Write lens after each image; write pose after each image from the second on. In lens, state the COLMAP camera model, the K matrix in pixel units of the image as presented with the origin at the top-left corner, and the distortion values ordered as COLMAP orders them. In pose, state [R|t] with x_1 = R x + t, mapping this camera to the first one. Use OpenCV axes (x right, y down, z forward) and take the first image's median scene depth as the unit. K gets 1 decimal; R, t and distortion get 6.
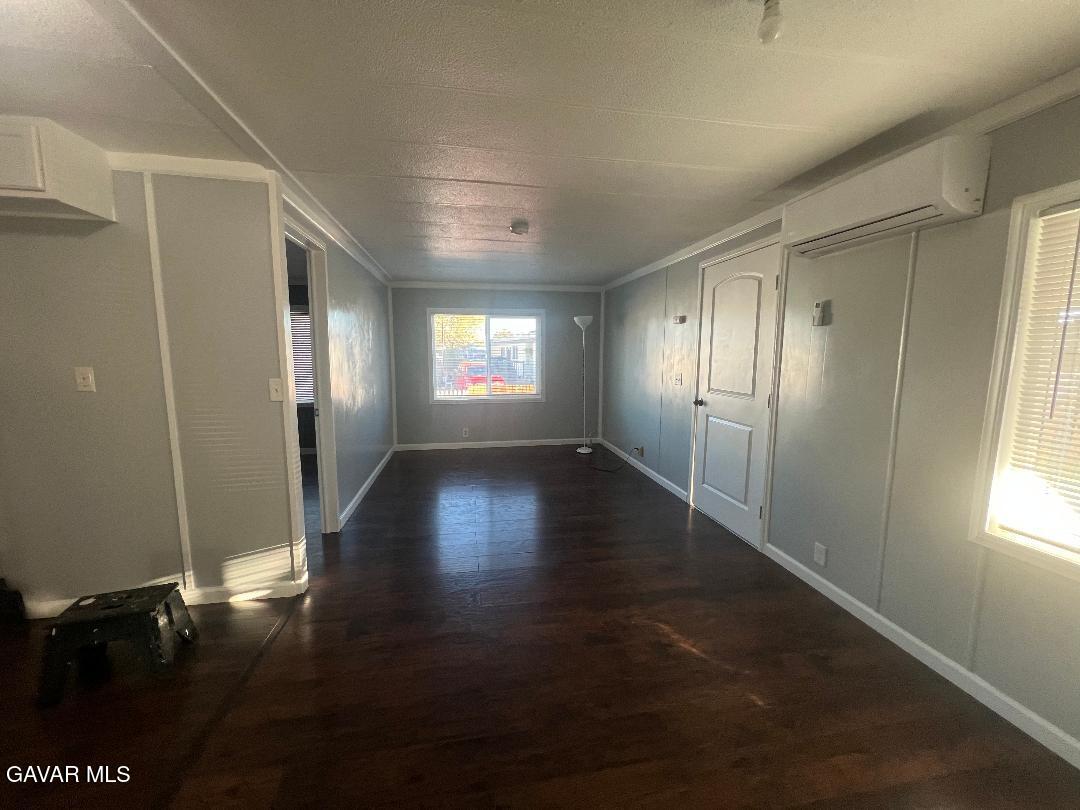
lens RADIAL K [[432.1, 0, 540.0], [0, 432.1, 405.0], [0, 0, 1]] dist [-0.001307, 0.000326]
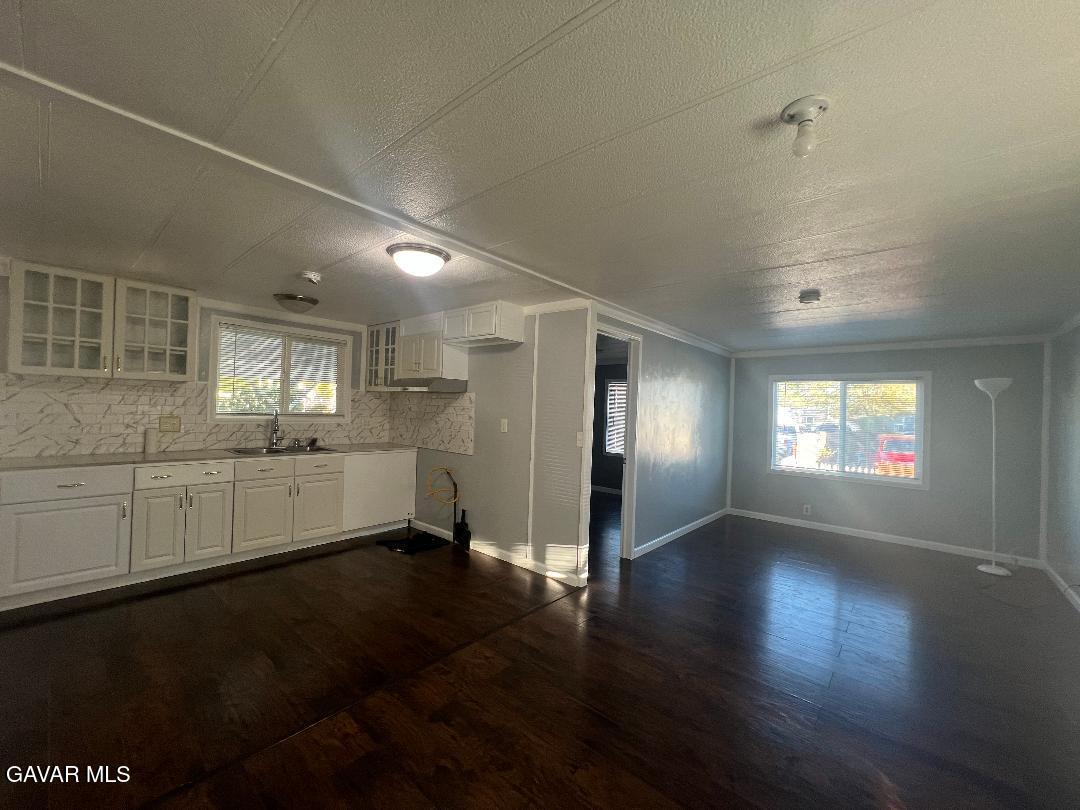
lens RADIAL K [[432.1, 0, 540.0], [0, 432.1, 405.0], [0, 0, 1]] dist [-0.001307, 0.000326]
pose [[0.629354, 0.011840, -0.777029, 0.432218], [-0.129442, 0.987513, -0.089794, 0.001550], [0.766263, 0.157092, 0.623027, -0.054198]]
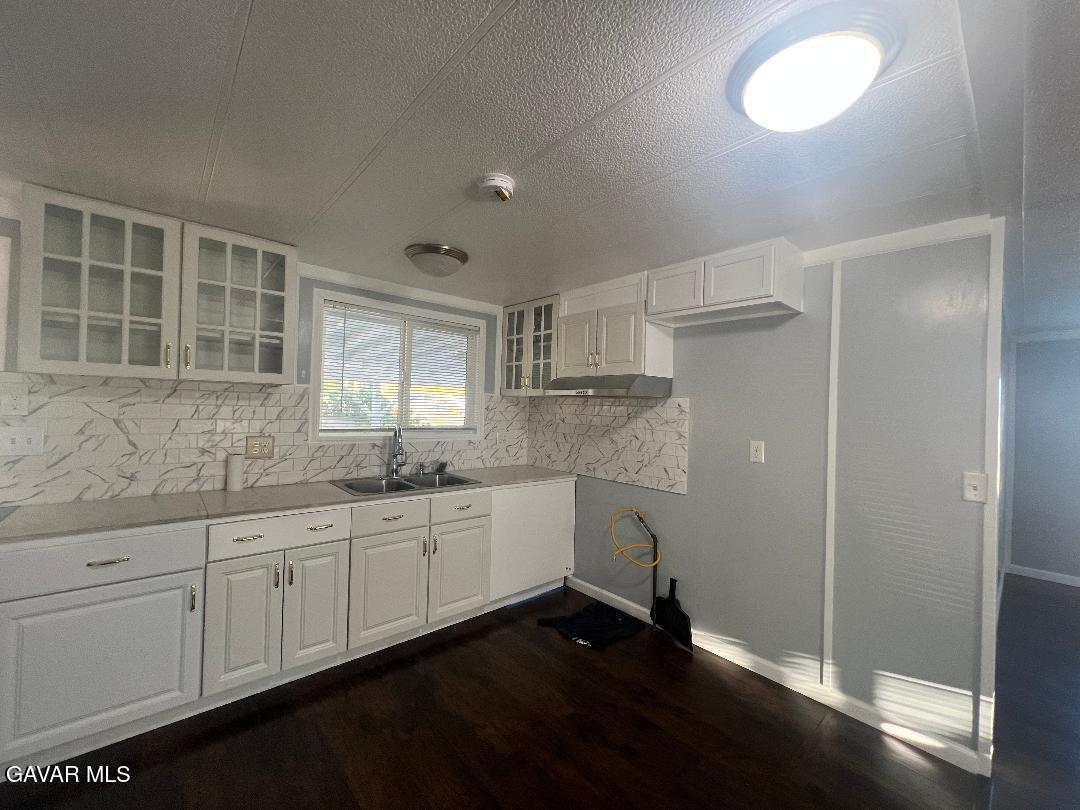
lens RADIAL K [[432.1, 0, 540.0], [0, 432.1, 405.0], [0, 0, 1]] dist [-0.001307, 0.000326]
pose [[0.523725, 0.006995, -0.851859, -0.333894], [-0.136205, 0.987790, -0.075627, -0.012678], [0.840928, 0.155635, 0.518283, -0.082470]]
